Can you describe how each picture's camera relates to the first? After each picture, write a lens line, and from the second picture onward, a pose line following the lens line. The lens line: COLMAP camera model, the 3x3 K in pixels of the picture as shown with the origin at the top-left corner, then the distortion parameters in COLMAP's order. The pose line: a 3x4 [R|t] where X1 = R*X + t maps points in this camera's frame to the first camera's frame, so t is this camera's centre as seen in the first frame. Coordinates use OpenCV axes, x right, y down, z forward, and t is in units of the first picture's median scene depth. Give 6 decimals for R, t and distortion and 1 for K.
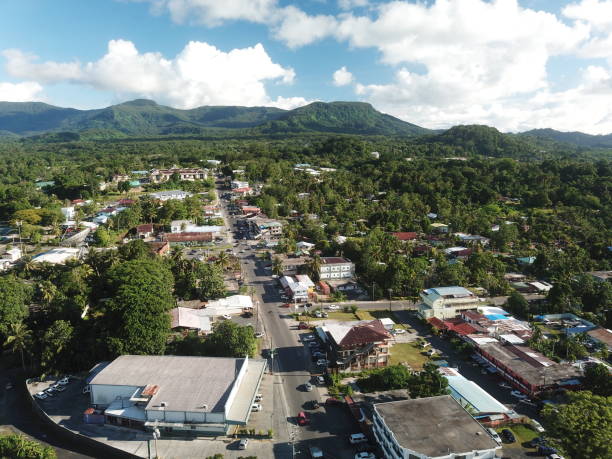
lens RADIAL K [[468.7, 0, 306.0], [0, 468.7, 229.5], [0, 0, 1]] dist [0.009572, -0.002990]
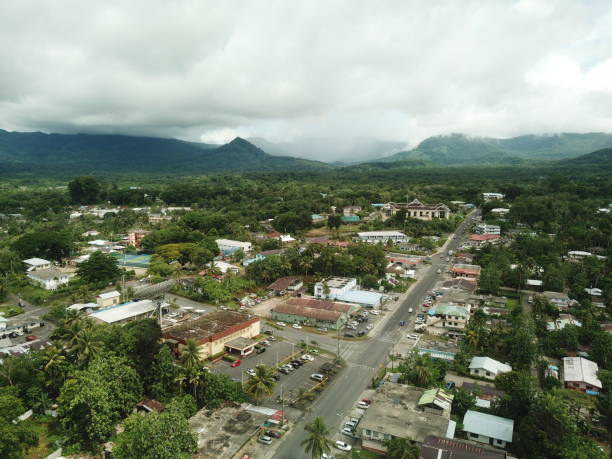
lens RADIAL K [[464.5, 0, 306.0], [0, 464.5, 229.5], [0, 0, 1]] dist [0.007152, -0.004964]
pose [[0.794428, 0.084699, -0.601424, 0.127704], [-0.121178, 0.992423, -0.020302, -0.078152], [0.595147, 0.089008, 0.798672, 0.412145]]
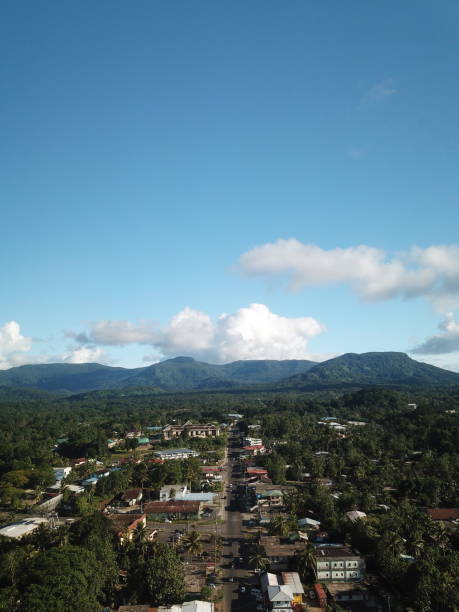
lens RADIAL K [[468.7, 0, 229.5], [0, 468.7, 306.0], [0, 0, 1]] dist [0.009572, -0.002990]
pose [[0.973426, -0.060388, -0.220896, 0.061278], [-0.023801, 0.932701, -0.359865, -0.019312], [0.227761, 0.355559, 0.906478, 0.093391]]
